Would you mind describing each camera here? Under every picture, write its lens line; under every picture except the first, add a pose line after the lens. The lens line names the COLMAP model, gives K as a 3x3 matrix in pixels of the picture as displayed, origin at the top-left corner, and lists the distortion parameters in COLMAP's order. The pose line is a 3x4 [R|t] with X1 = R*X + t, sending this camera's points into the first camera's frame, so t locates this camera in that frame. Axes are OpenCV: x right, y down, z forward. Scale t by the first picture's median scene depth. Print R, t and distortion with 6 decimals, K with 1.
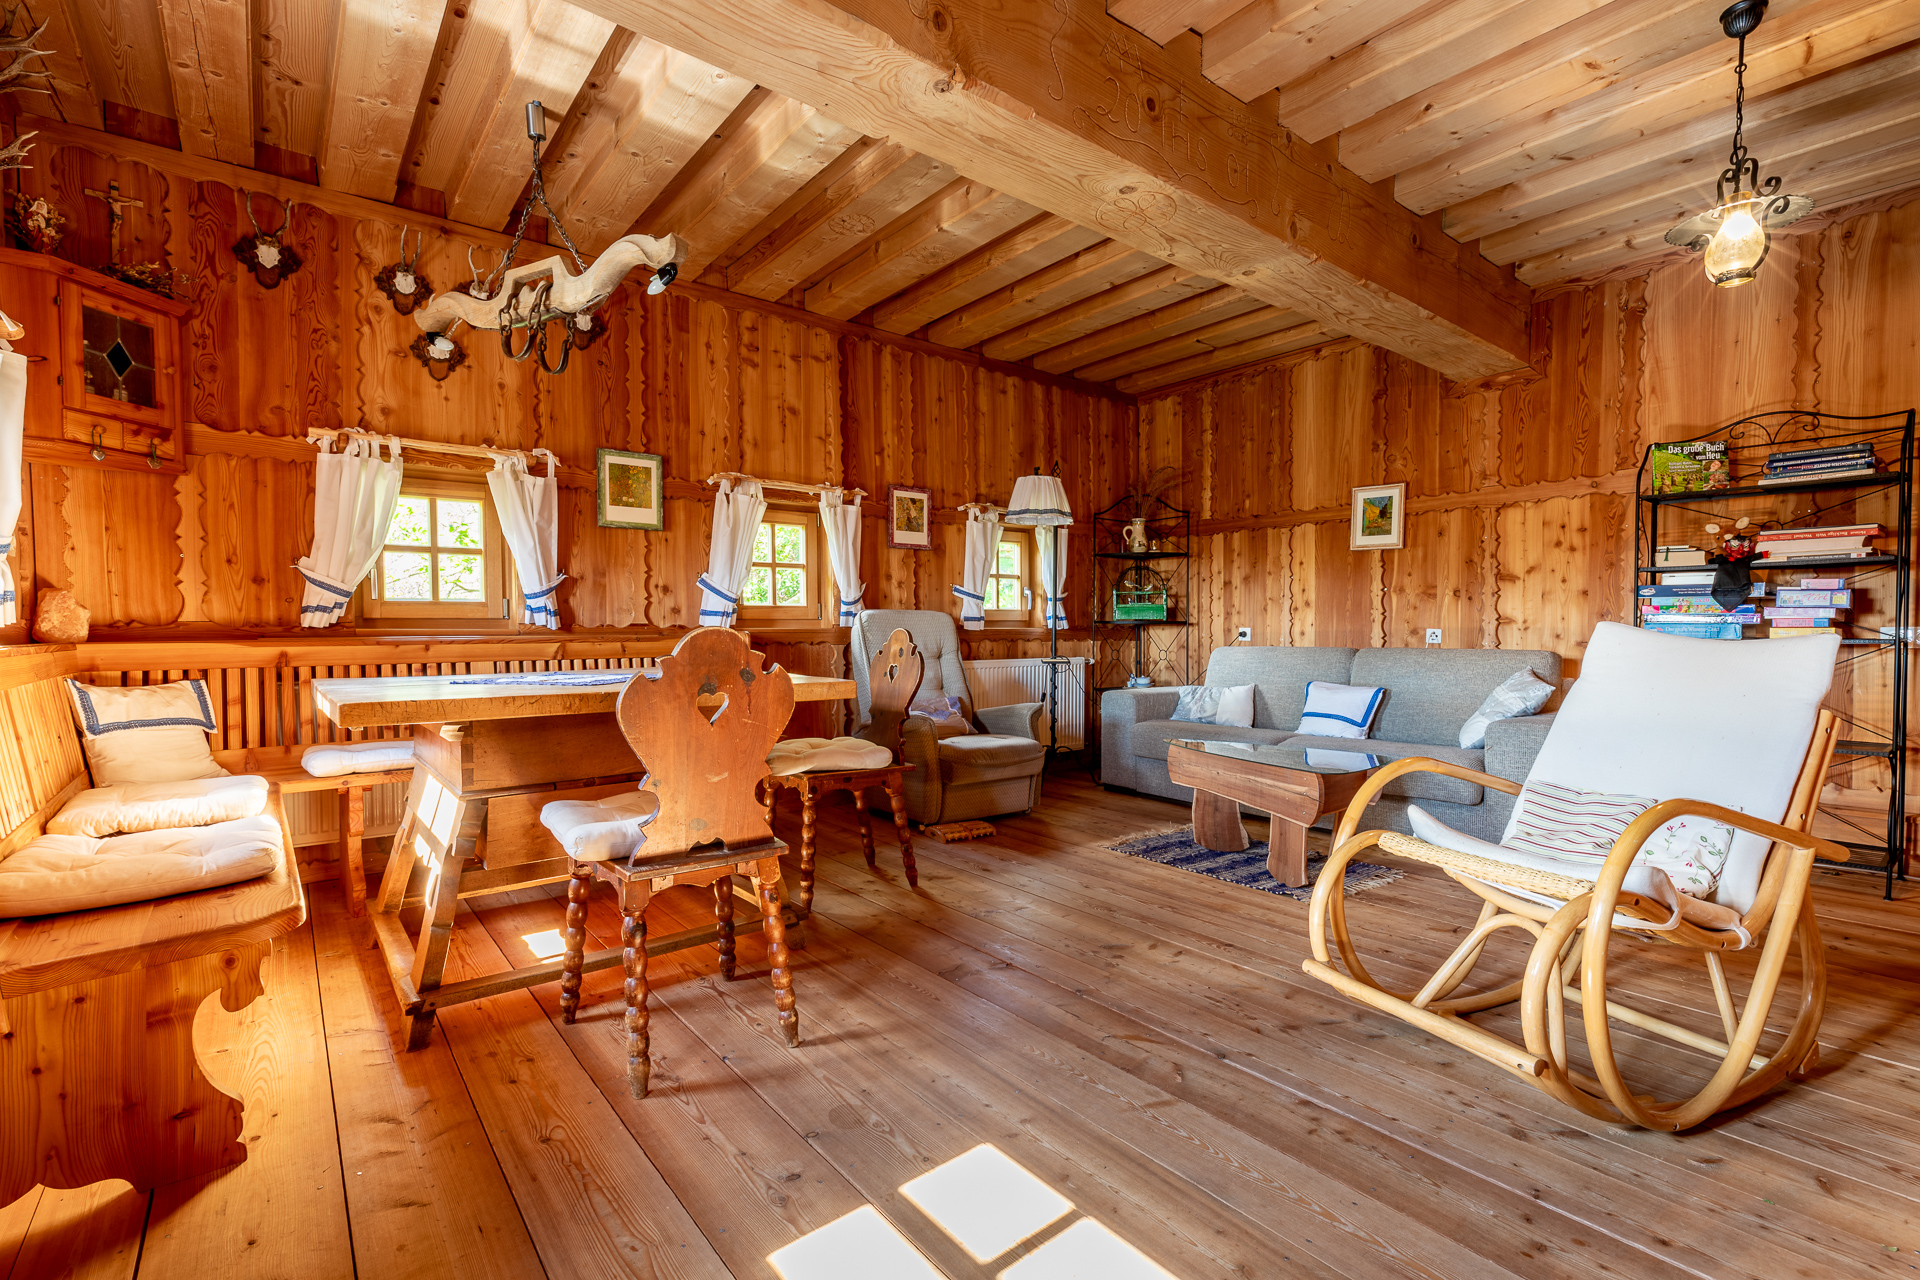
lens RADIAL K [[869.5, 0, 960.0], [0, 869.5, 640.0], [0, 0, 1]] dist [0.001920, 0.000561]
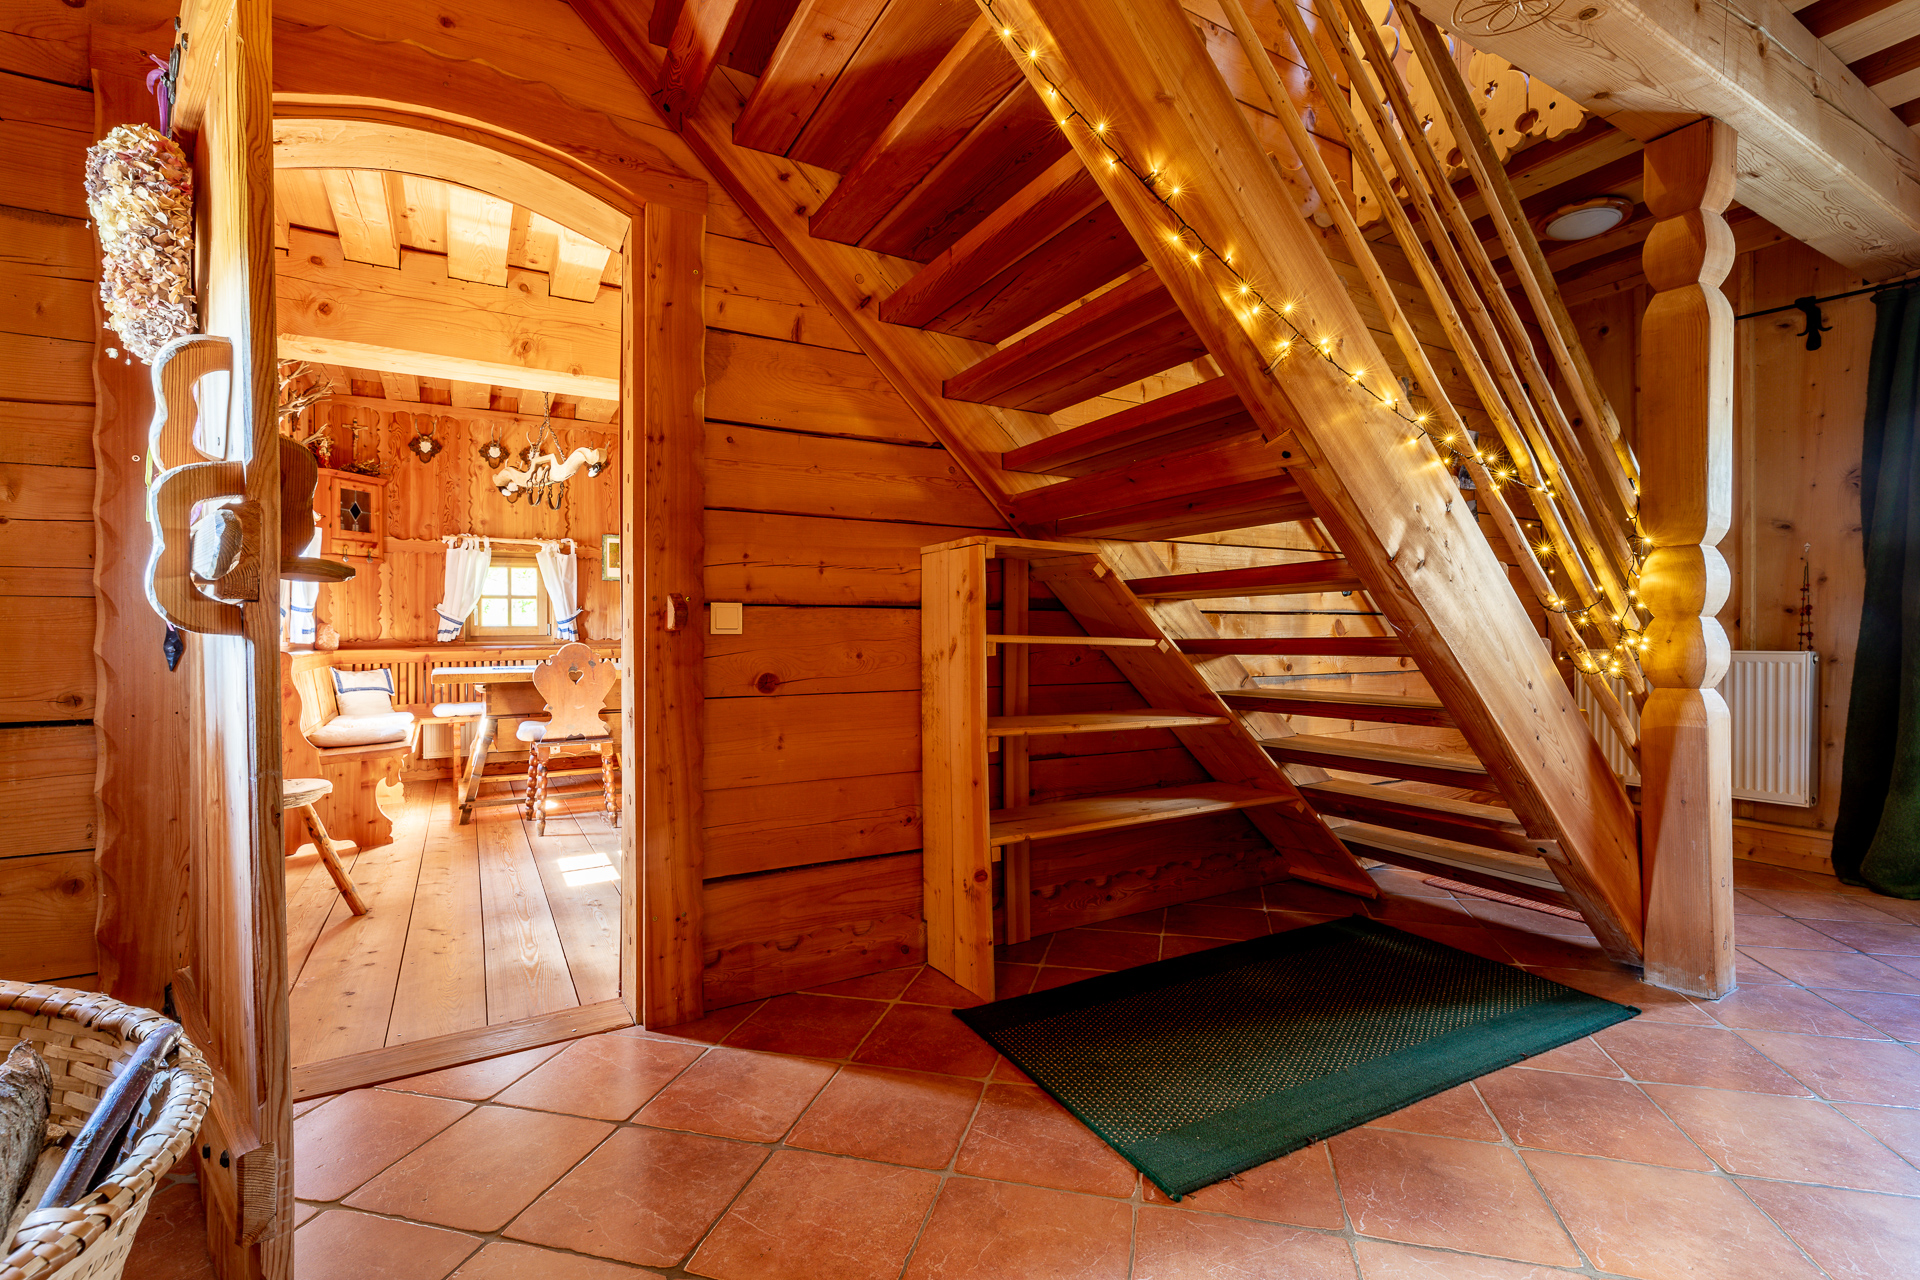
lens RADIAL K [[857.6, 0, 962.1], [0, 857.6, 613.3], [0, 0, 1]] dist [0.000385, 0.000013]
pose [[0.989879, -0.008446, -0.141660, 0.584442], [0.003135, 0.999285, -0.037675, -0.001792], [0.141877, 0.036850, 0.989198, -0.626533]]
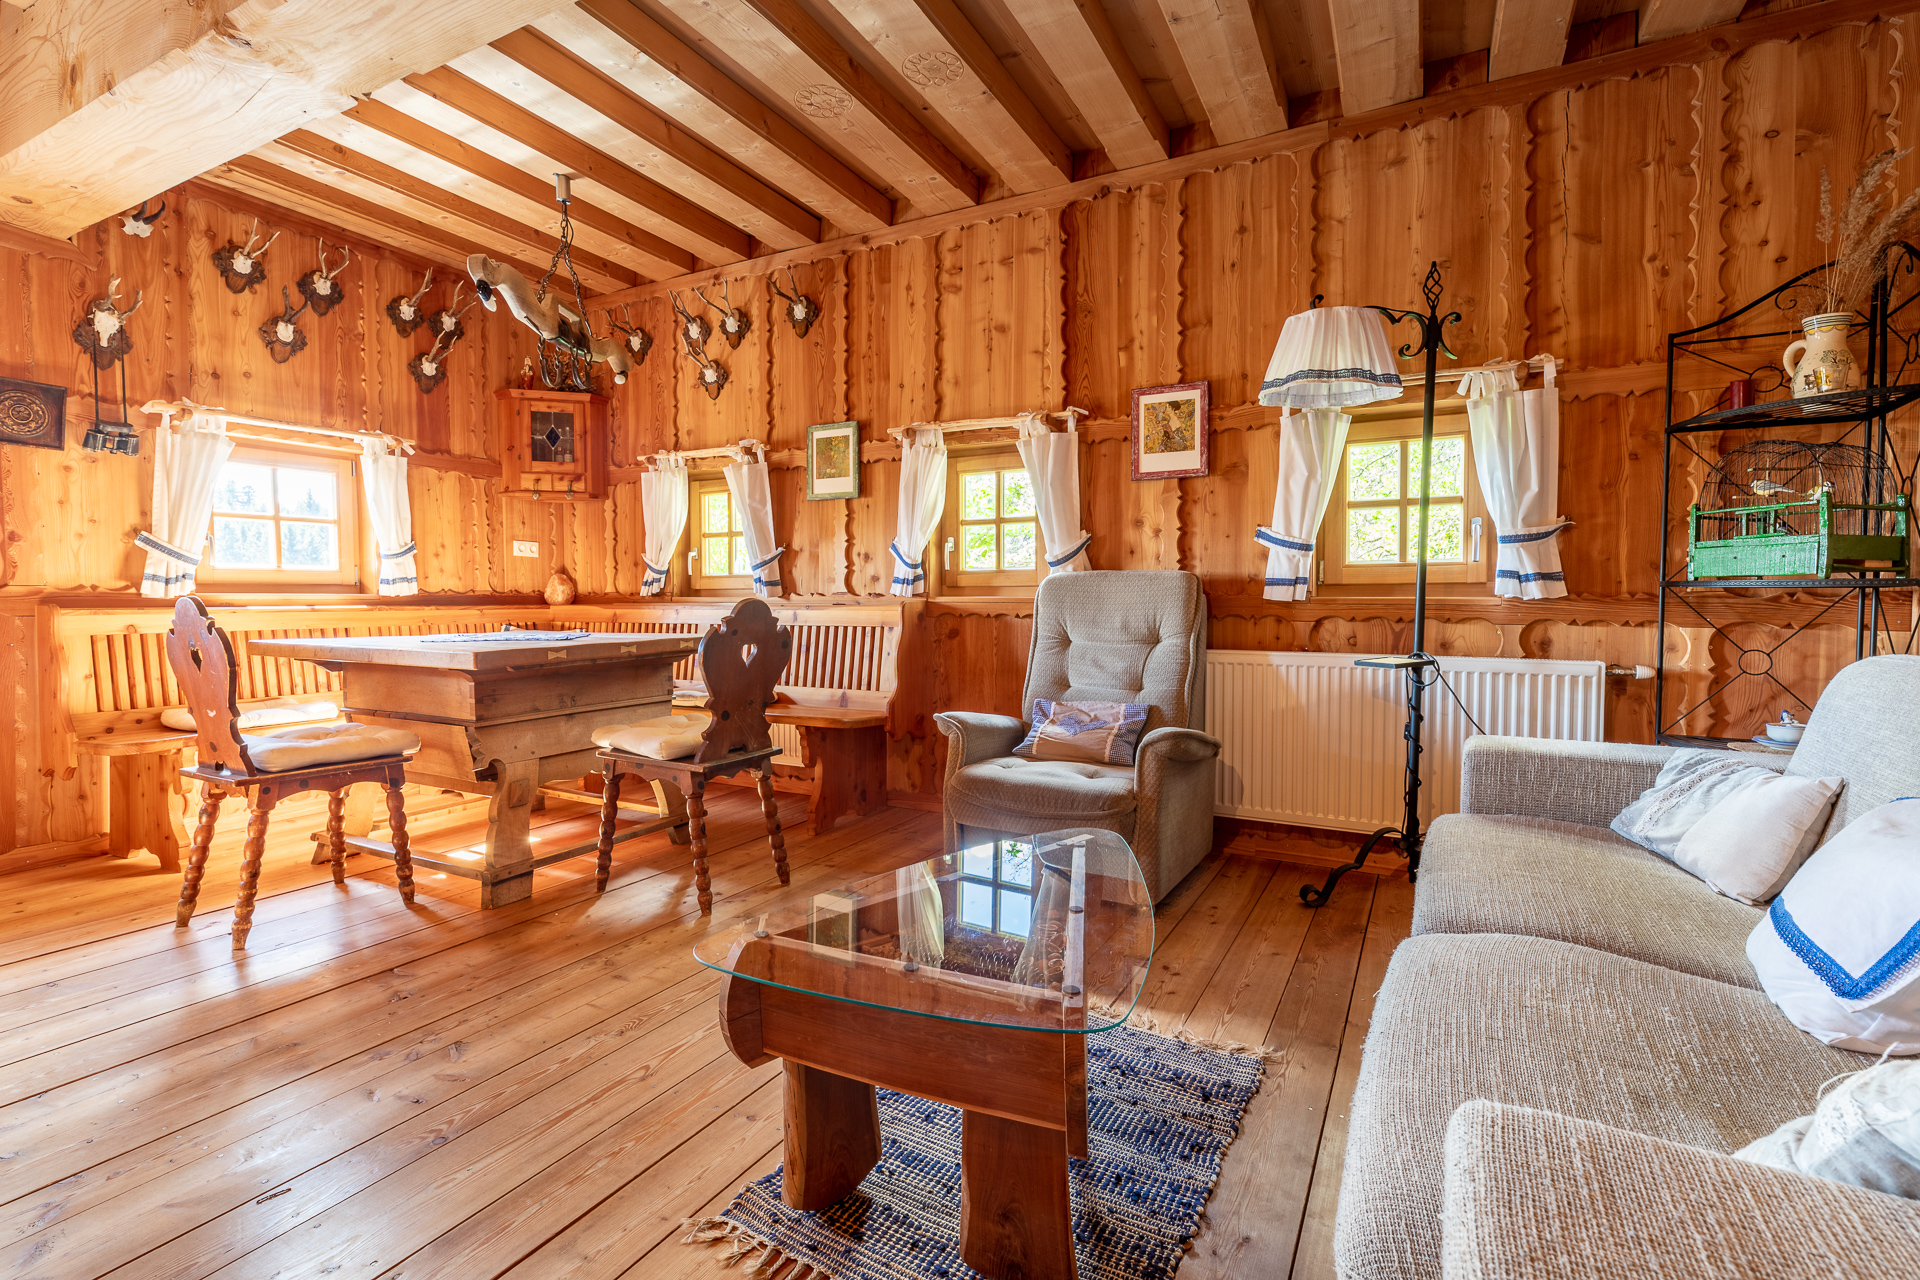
lens RADIAL K [[857.6, 0, 962.1], [0, 857.6, 613.3], [0, 0, 1]] dist [0.000385, 0.000013]
pose [[0.395884, 0.025618, -0.917943, 0.705723], [-0.008181, 0.999670, 0.024370, -0.023293], [0.918264, -0.002138, 0.395962, 0.860611]]
